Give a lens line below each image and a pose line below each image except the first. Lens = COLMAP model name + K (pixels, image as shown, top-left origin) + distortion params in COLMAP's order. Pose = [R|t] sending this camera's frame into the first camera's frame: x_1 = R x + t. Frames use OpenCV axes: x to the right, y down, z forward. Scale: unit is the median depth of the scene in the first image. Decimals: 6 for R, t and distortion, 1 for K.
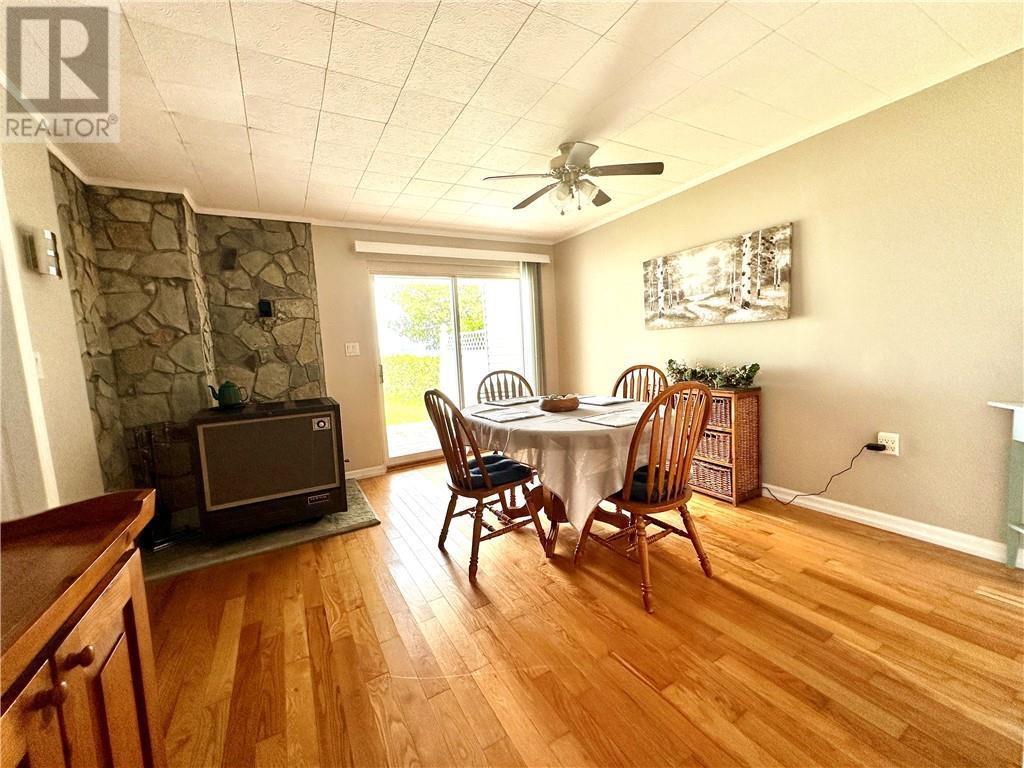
lens RADIAL K [[404.6, 0, 509.4], [0, 404.6, 382.1], [0, 0, 1]] dist [0.000346, 0.000090]
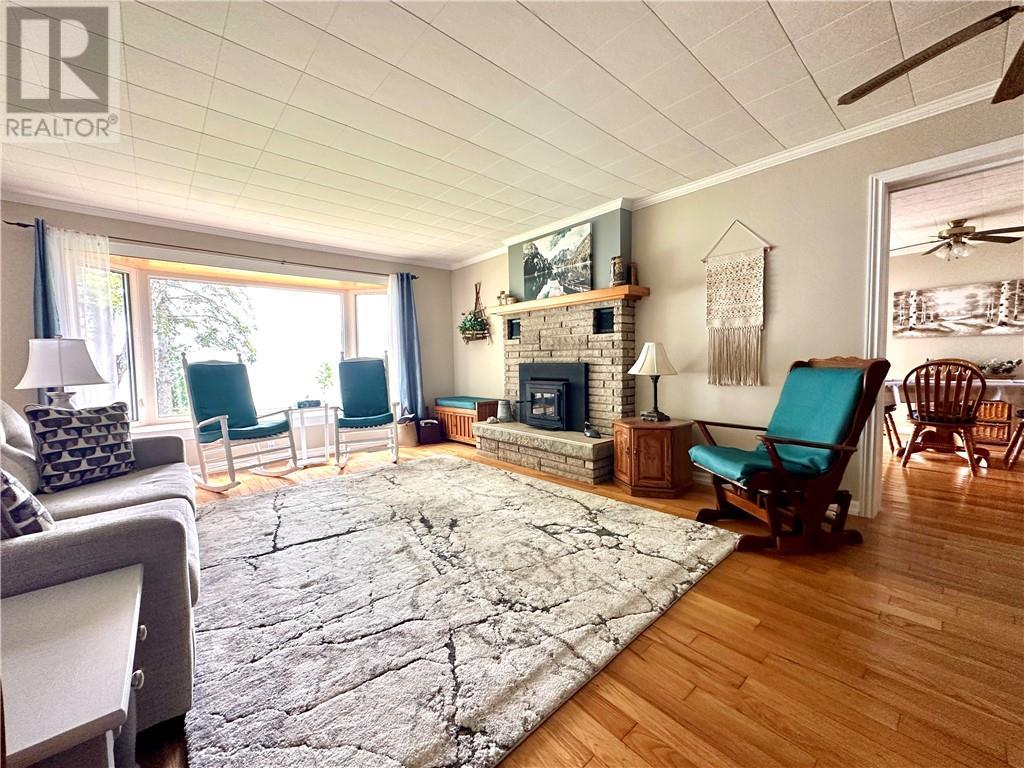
lens RADIAL K [[404.6, 0, 513.6], [0, 404.6, 384.1], [0, 0, 1]] dist [0.000346, 0.000090]
pose [[0.978347, 0.022267, 0.205772, -1.568953], [-0.014790, 0.999176, -0.037805, 0.132958], [-0.206444, 0.033944, 0.977869, -0.167475]]
